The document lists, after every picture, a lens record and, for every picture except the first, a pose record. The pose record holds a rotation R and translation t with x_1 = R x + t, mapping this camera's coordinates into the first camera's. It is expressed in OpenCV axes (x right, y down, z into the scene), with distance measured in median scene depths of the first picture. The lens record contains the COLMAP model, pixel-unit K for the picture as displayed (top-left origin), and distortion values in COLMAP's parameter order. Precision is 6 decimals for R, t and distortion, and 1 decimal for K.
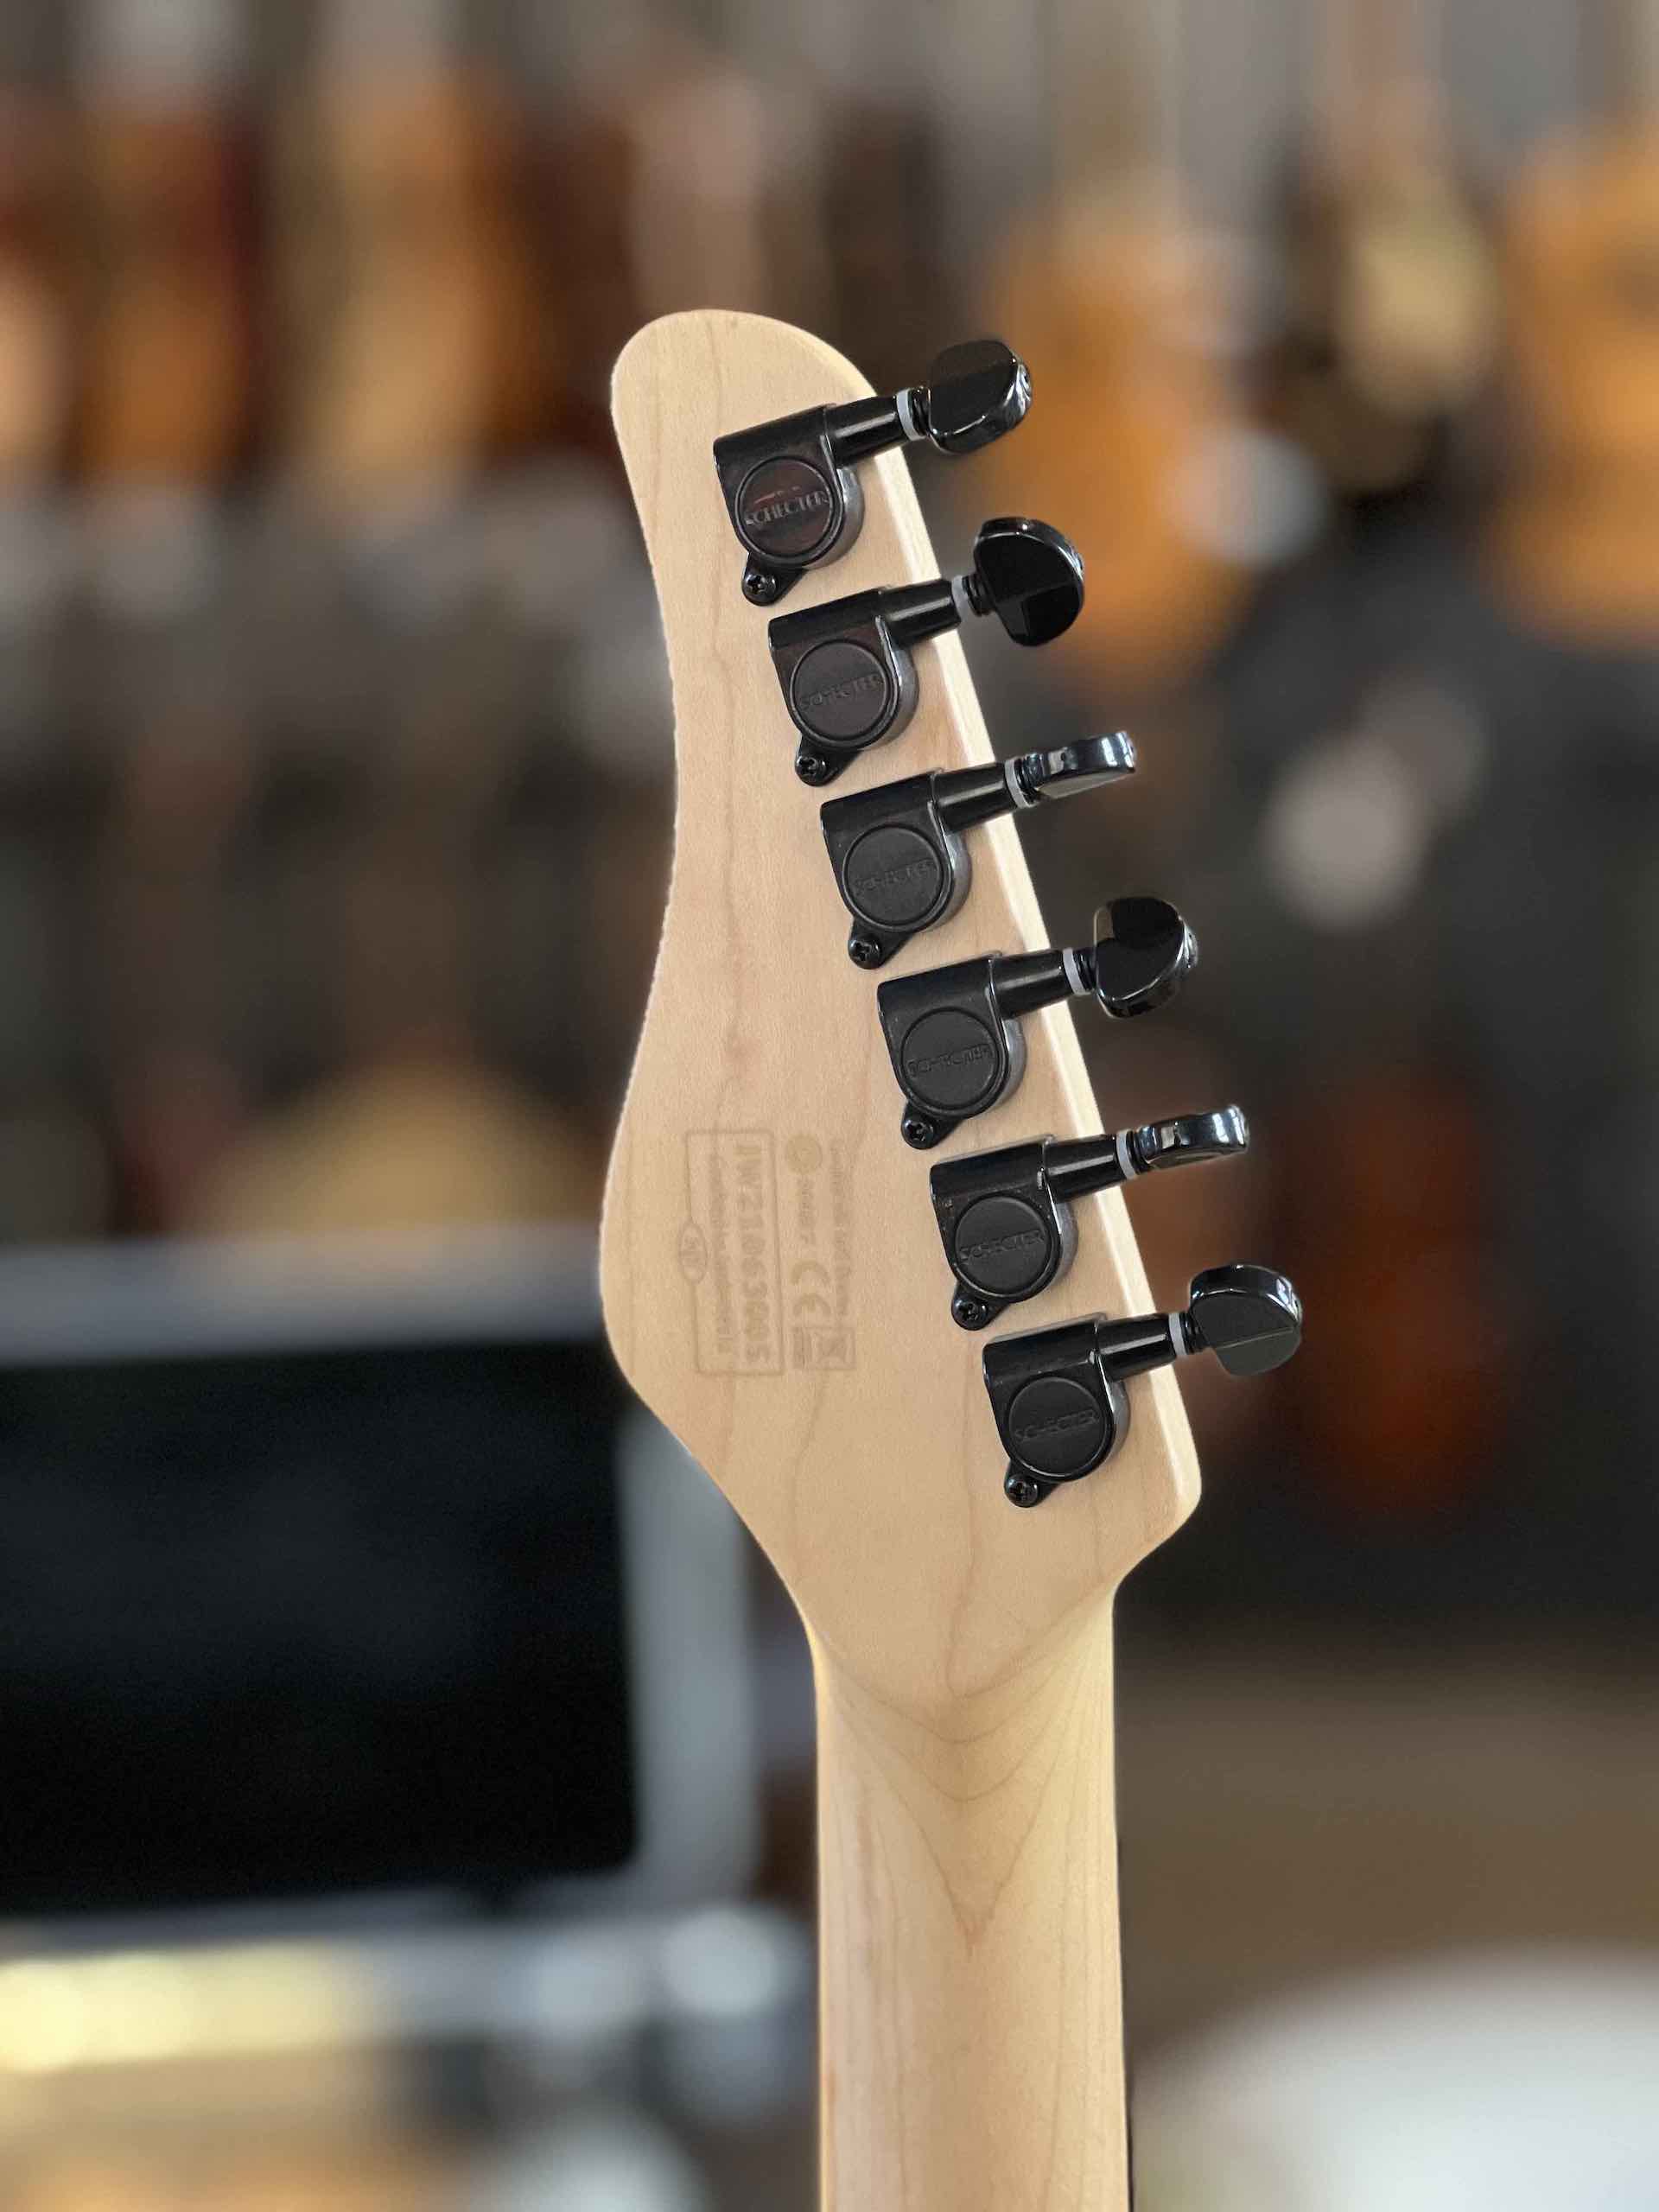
lens RADIAL K [[4908.5, 0, 816.2], [0, 4908.5, 1100.9], [0, 0, 1]] dist [0.233504, 0.000000]
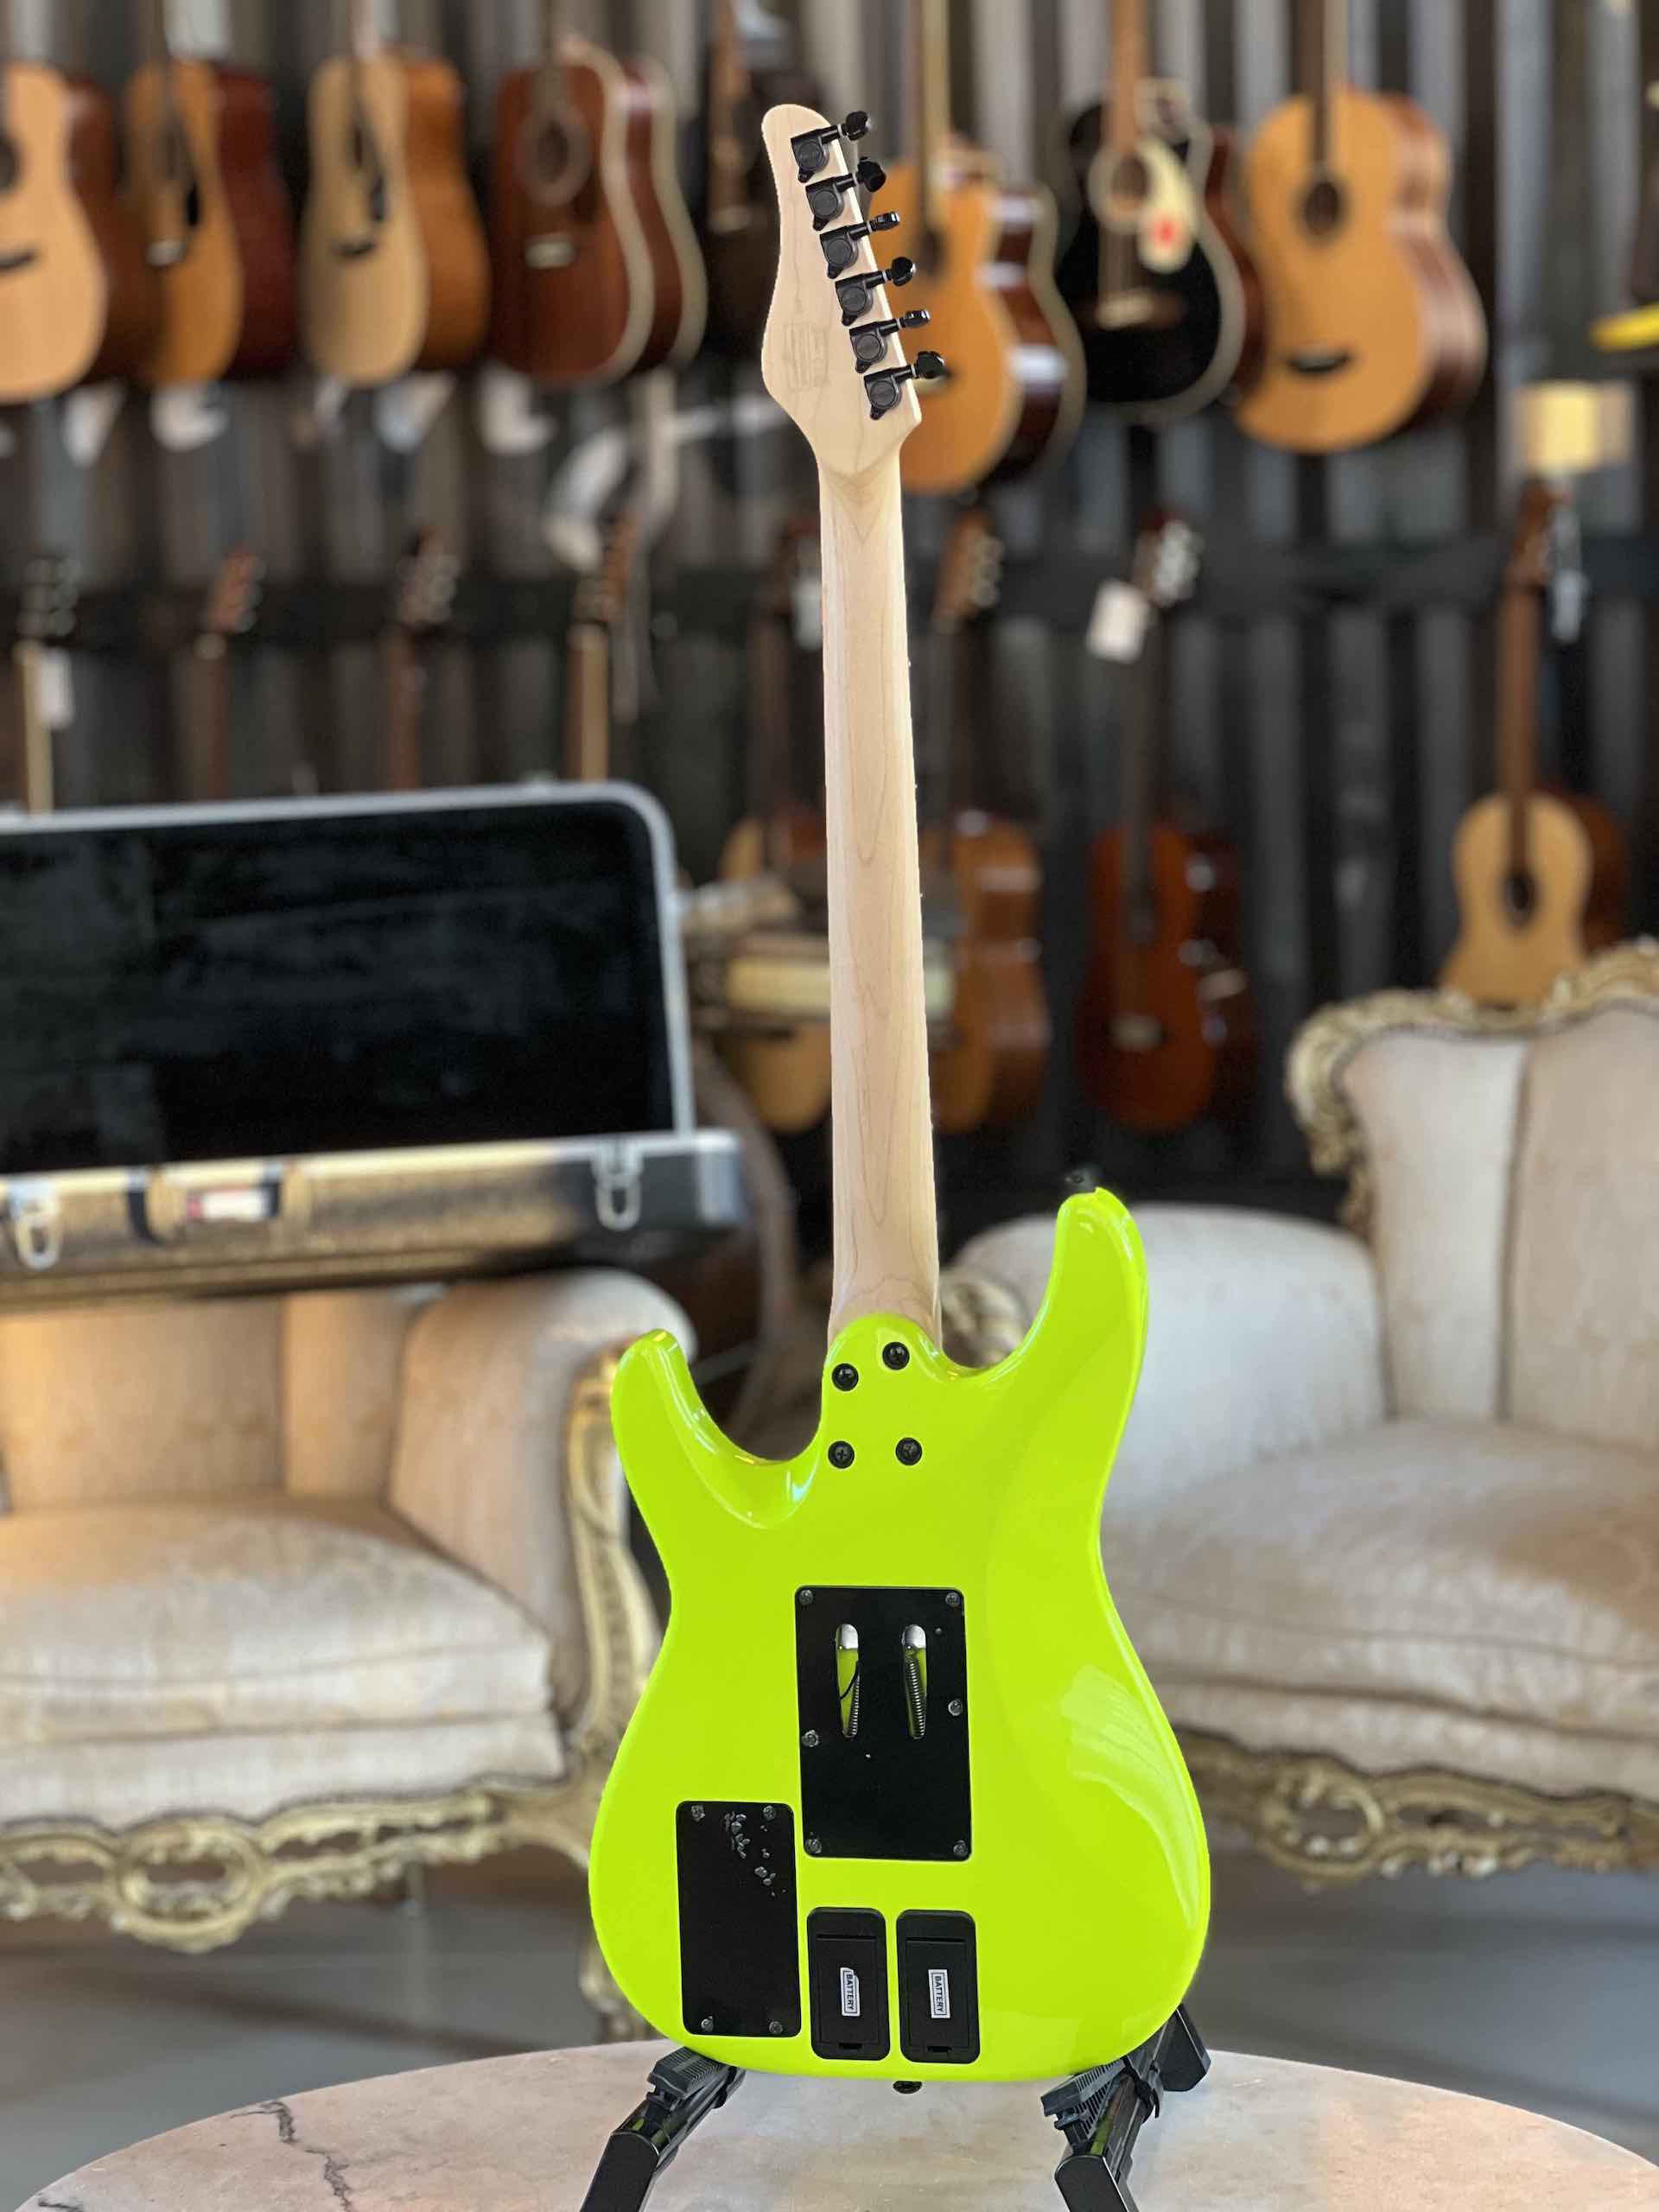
lens RADIAL K [[4908.5, 0, 824.1], [0, 4908.5, 1101.1], [0, 0, 1]] dist [0.233504, 0.000000]
pose [[0.999294, -0.018951, 0.032438, -0.134181], [0.018769, 0.999806, 0.005910, 0.598124], [-0.032543, -0.005297, 0.999456, -2.889480]]
